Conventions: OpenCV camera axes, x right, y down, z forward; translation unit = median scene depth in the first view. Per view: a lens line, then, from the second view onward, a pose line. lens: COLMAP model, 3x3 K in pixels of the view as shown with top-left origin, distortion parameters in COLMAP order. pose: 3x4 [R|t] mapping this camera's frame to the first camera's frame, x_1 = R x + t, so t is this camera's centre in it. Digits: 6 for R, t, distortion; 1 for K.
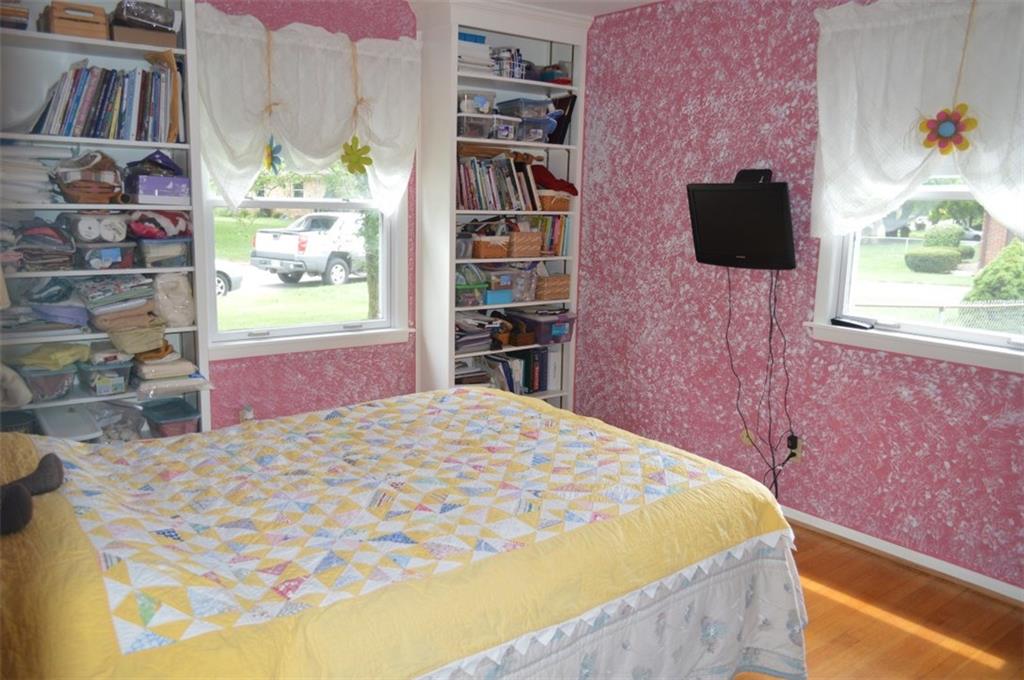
lens RADIAL K [[815.7, 0, 512.0], [0, 815.7, 340.0], [0, 0, 1]] dist [-0.000517, 0.002272]
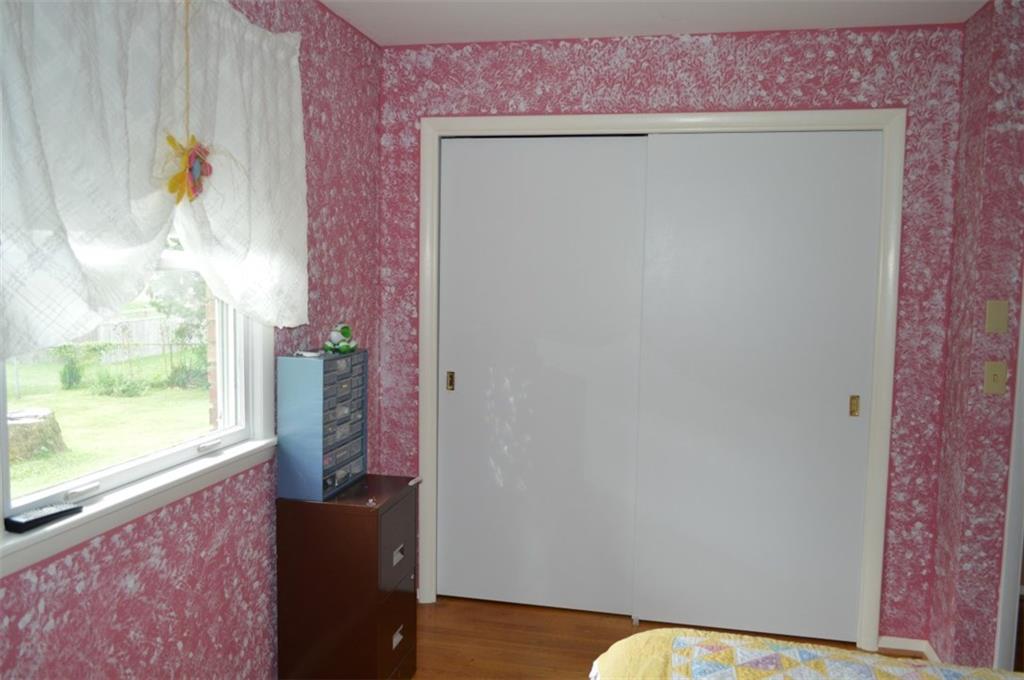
lens RADIAL K [[815.7, 0, 512.0], [0, 815.7, 340.0], [0, 0, 1]] dist [-0.000517, 0.002272]
pose [[-0.645049, -0.099029, 0.757697, -0.152227], [0.097452, 0.972809, 0.210107, -0.218586], [-0.757901, 0.209368, -0.617859, 1.150465]]
